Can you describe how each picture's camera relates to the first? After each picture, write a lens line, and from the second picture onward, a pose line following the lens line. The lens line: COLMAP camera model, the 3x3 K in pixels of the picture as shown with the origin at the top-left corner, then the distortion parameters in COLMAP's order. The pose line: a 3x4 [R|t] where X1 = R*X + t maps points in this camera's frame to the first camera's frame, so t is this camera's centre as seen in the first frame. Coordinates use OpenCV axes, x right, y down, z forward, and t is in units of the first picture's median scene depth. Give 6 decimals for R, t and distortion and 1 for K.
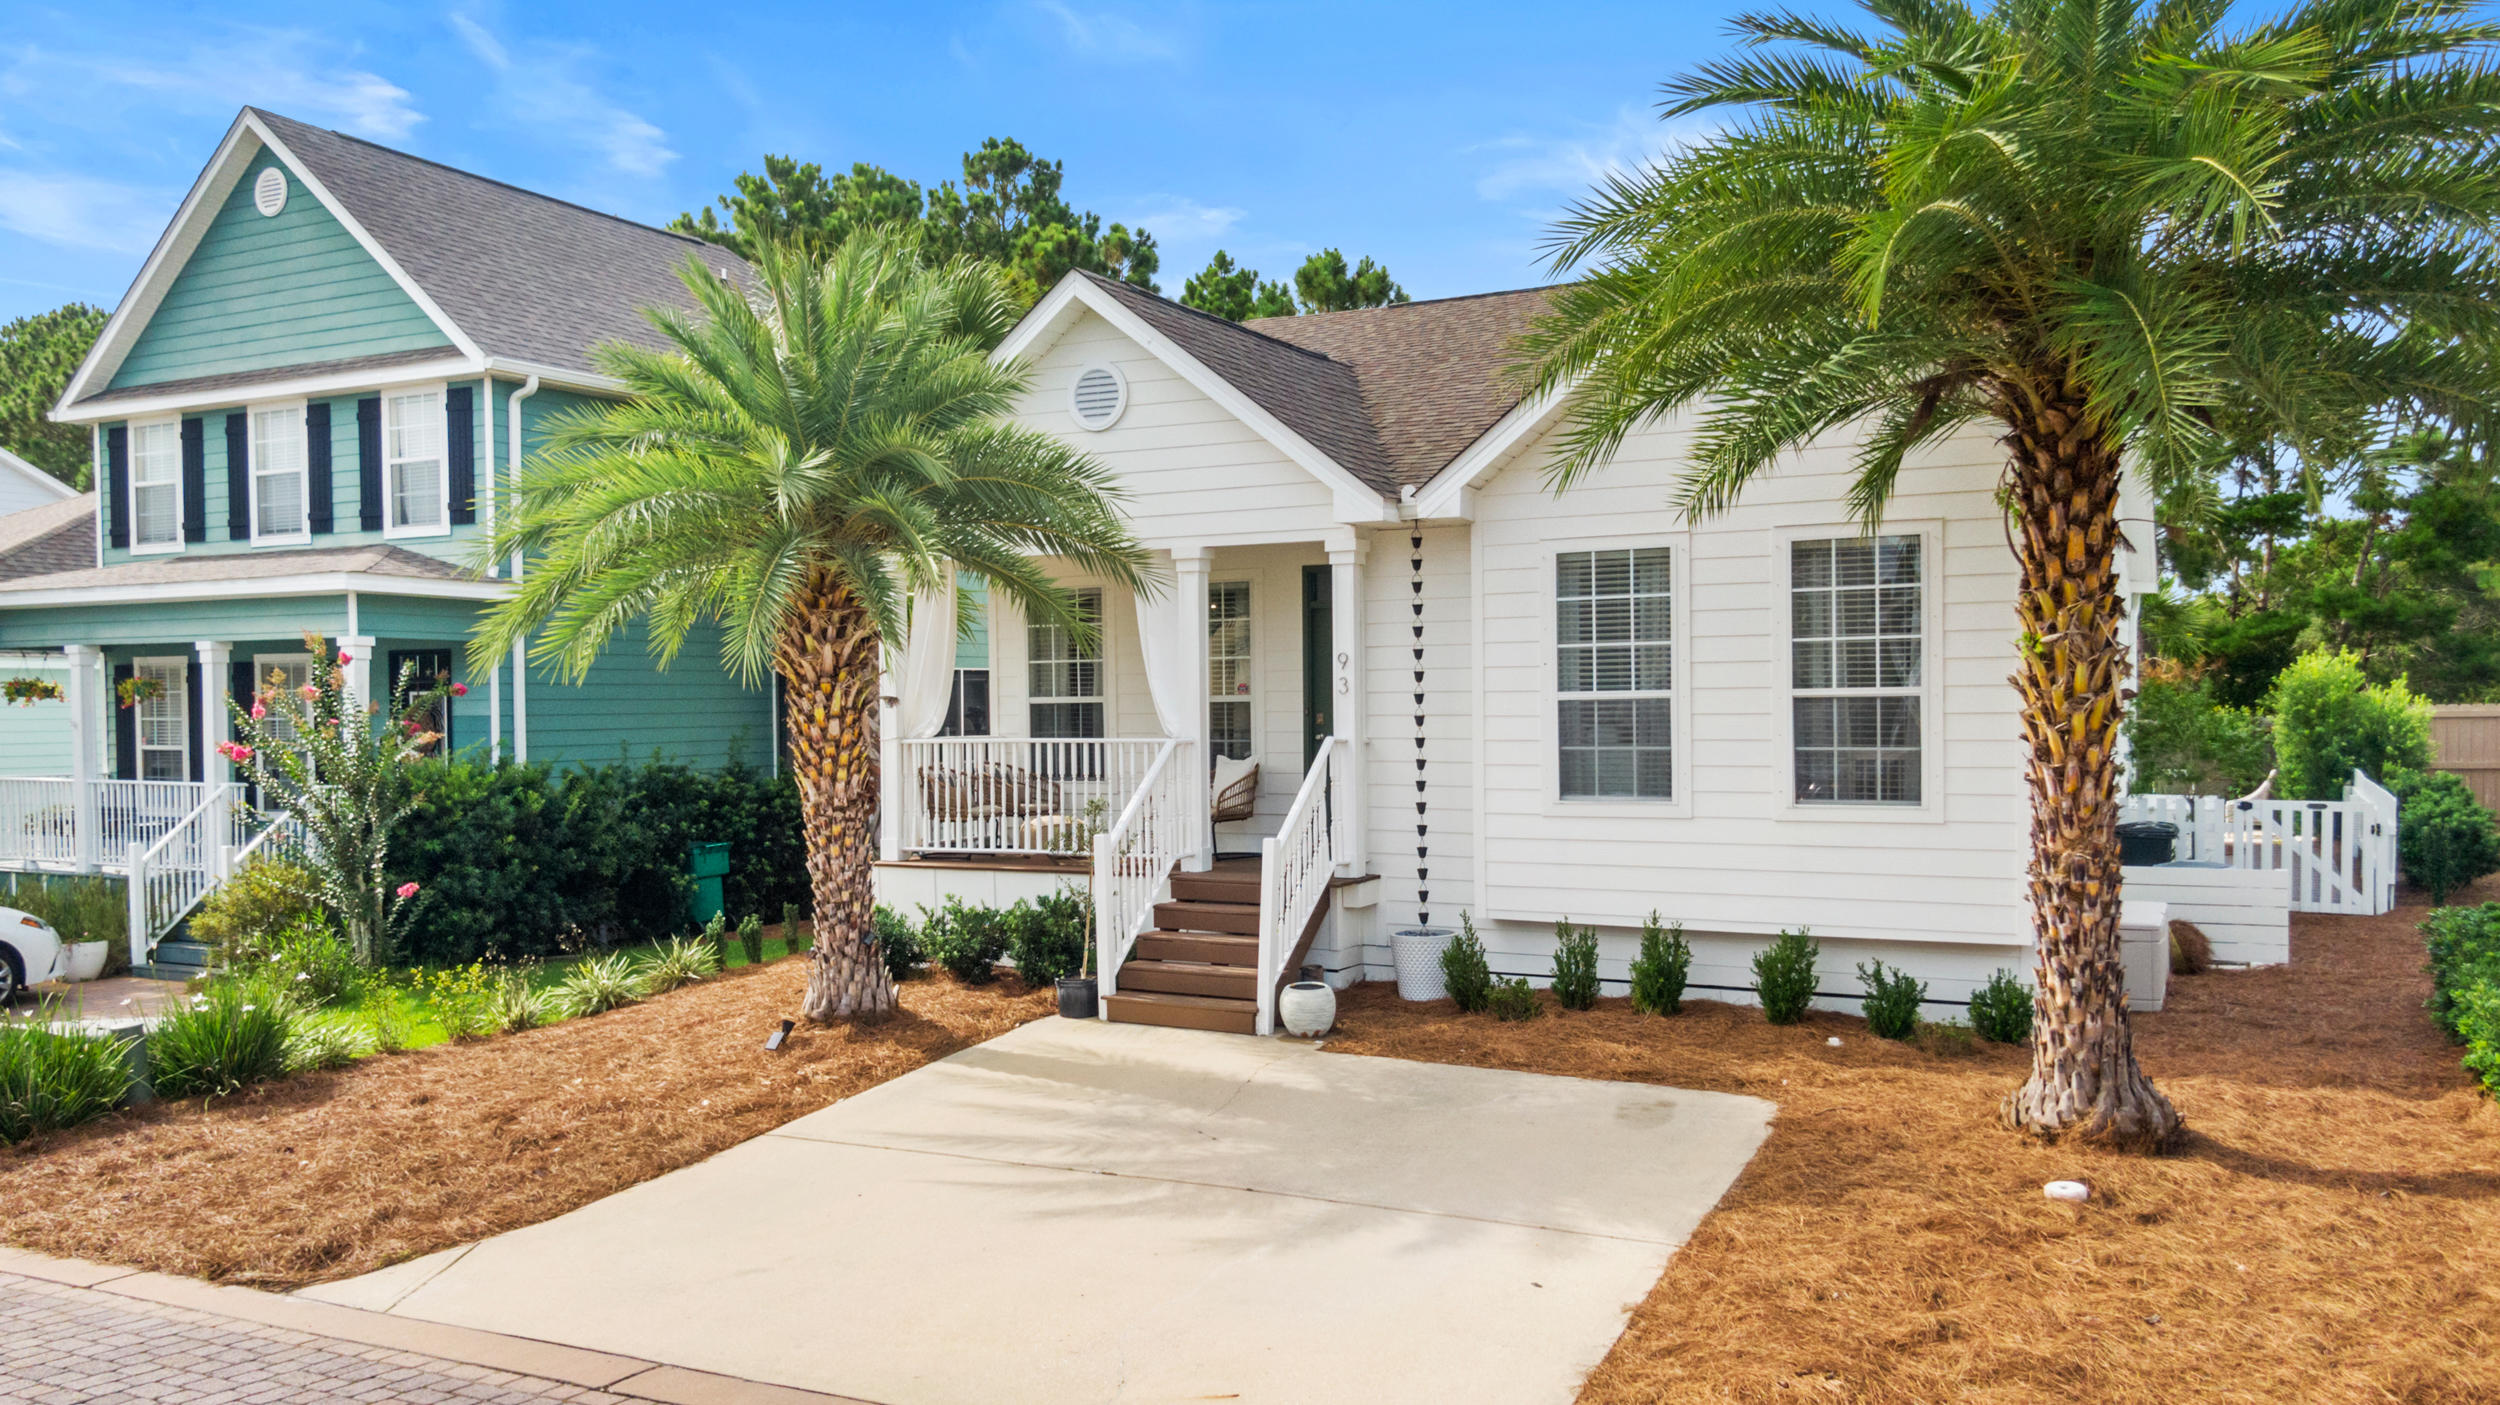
lens RADIAL K [[1907.3, 0, 1250.0], [0, 1907.3, 702.5], [0, 0, 1]] dist [0.105537, 0.000824]
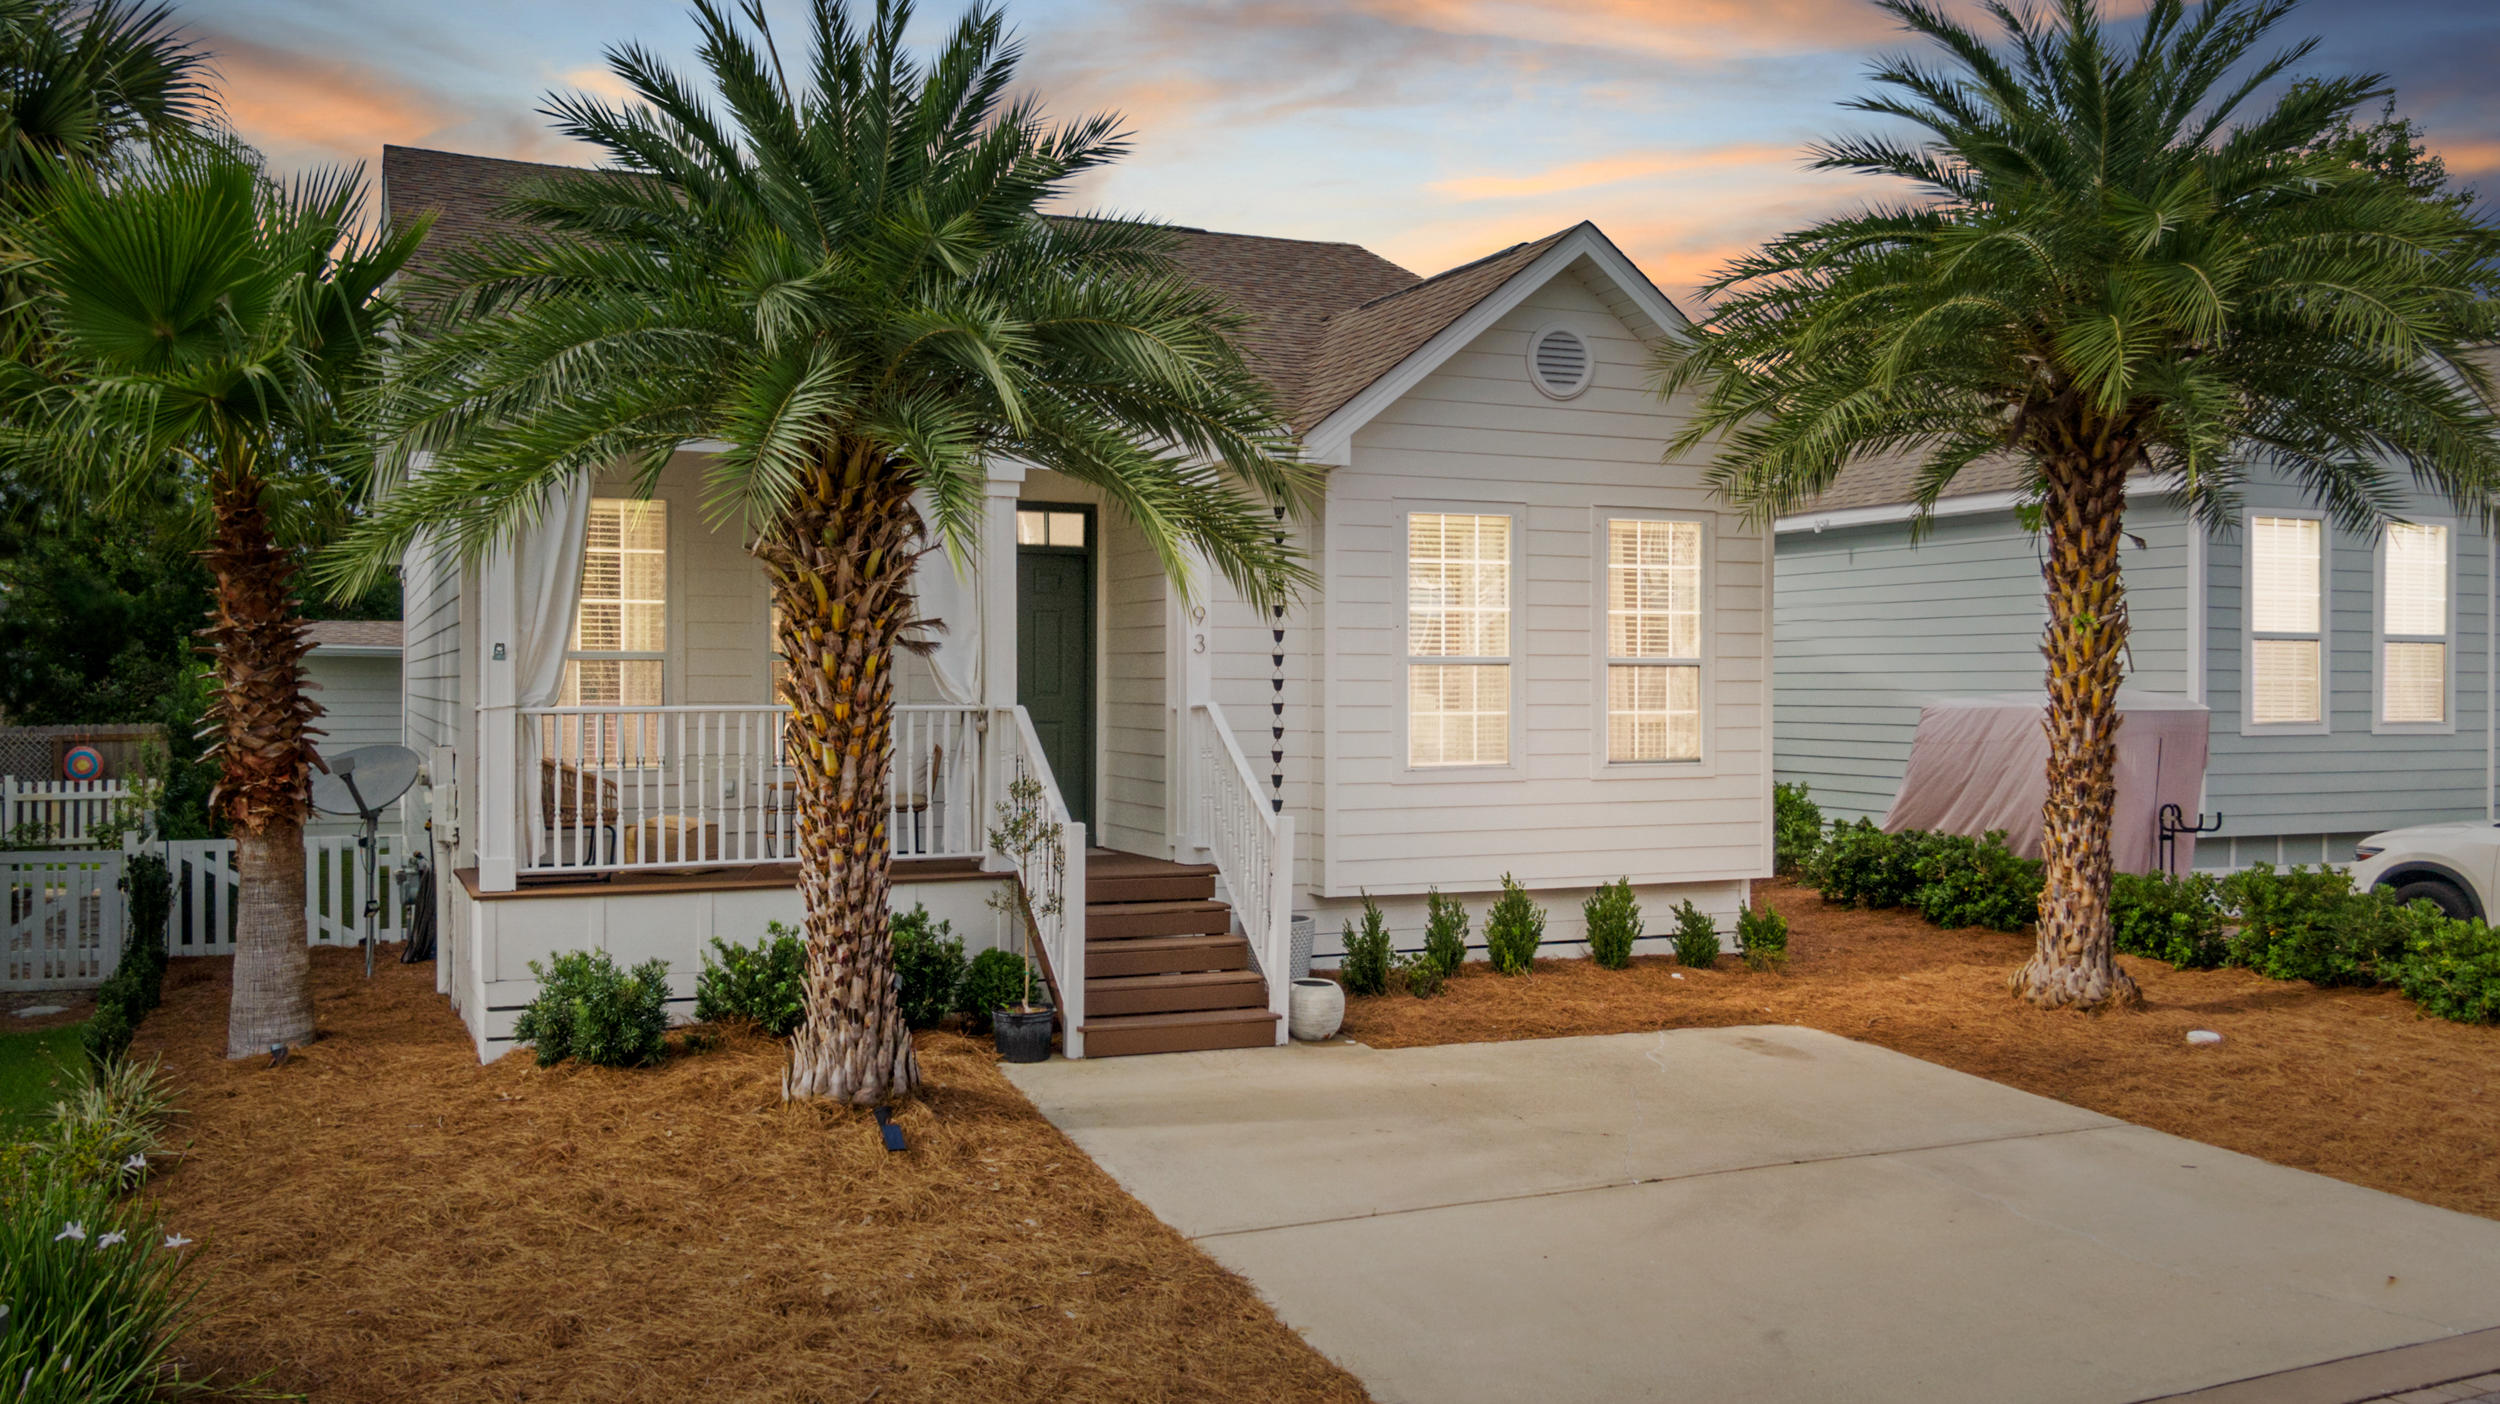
lens RADIAL K [[2088.8, 0, 1250.0], [0, 2088.8, 702.0], [0, 0, 1]] dist [0.005375, -0.075752]
pose [[0.633374, -0.000076, 0.773846, -0.728221], [-0.005803, 0.999971, 0.004848, 0.014075], [-0.773824, -0.007562, 0.633356, 0.410744]]
